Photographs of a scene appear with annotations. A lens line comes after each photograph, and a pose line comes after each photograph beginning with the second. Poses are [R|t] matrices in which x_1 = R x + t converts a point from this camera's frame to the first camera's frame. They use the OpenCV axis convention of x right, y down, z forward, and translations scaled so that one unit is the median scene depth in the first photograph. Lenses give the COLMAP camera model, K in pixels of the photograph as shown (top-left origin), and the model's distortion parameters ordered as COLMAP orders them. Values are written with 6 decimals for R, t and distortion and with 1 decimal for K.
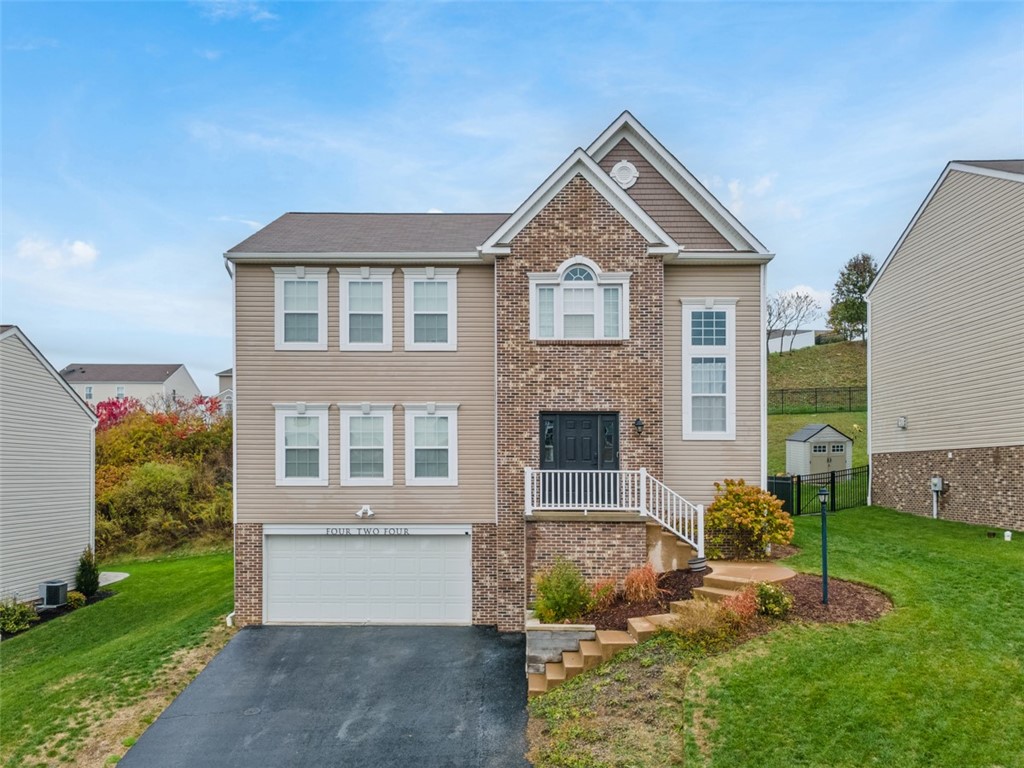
lens RADIAL K [[790.3, 0, 490.1], [0, 790.3, 468.8], [0, 0, 1]] dist [0.059222, 0.002222]
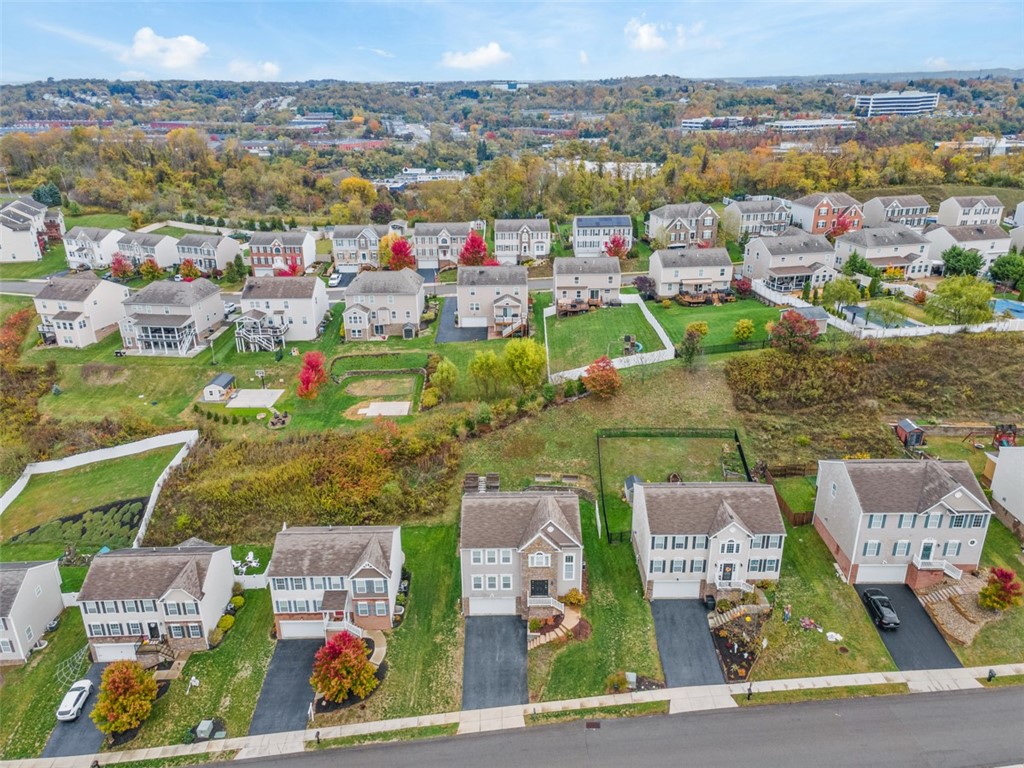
lens RADIAL K [[728.5, 0, 517.9], [0, 728.5, 385.1], [0, 0, 1]] dist [0.063058, -0.001074]
pose [[0.999669, -0.009726, 0.023807, -0.098213], [0.000103, 0.927230, 0.374492, -2.606105], [-0.025717, -0.374365, 0.926925, -2.407314]]
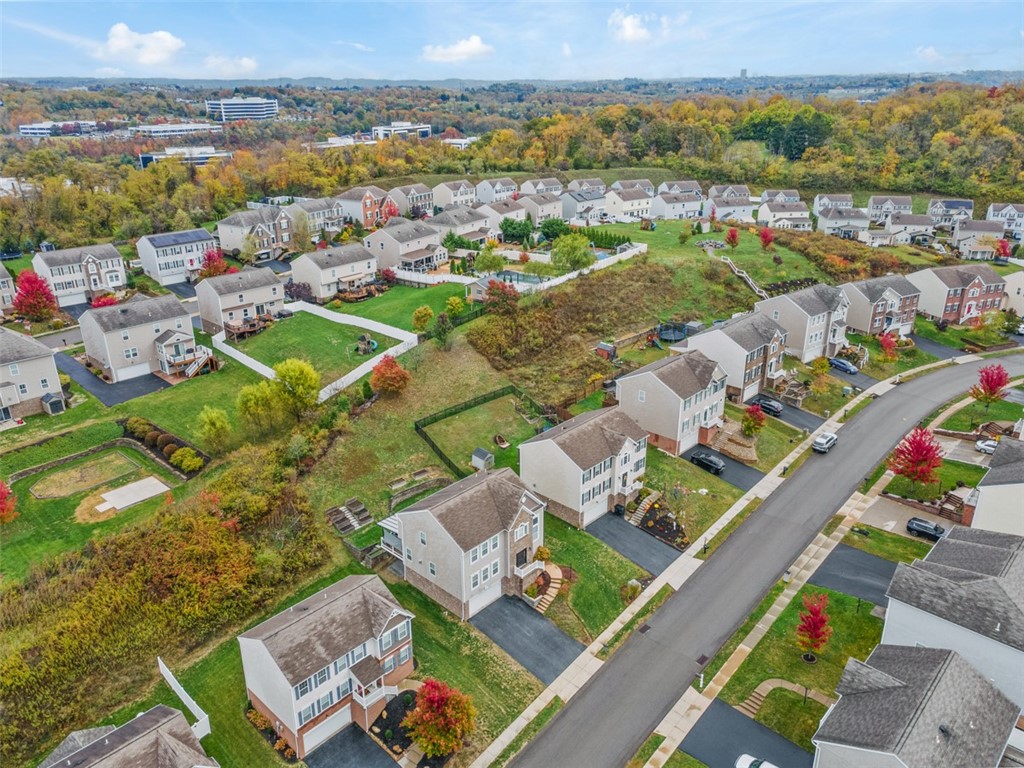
lens RADIAL K [[728.5, 0, 512.3], [0, 728.5, 380.4], [0, 0, 1]] dist [0.063058, -0.001074]
pose [[0.687682, -0.275711, 0.671623, -2.559171], [0.012052, 0.929293, 0.369148, -2.610128], [-0.725912, -0.245762, 0.642381, -1.529469]]
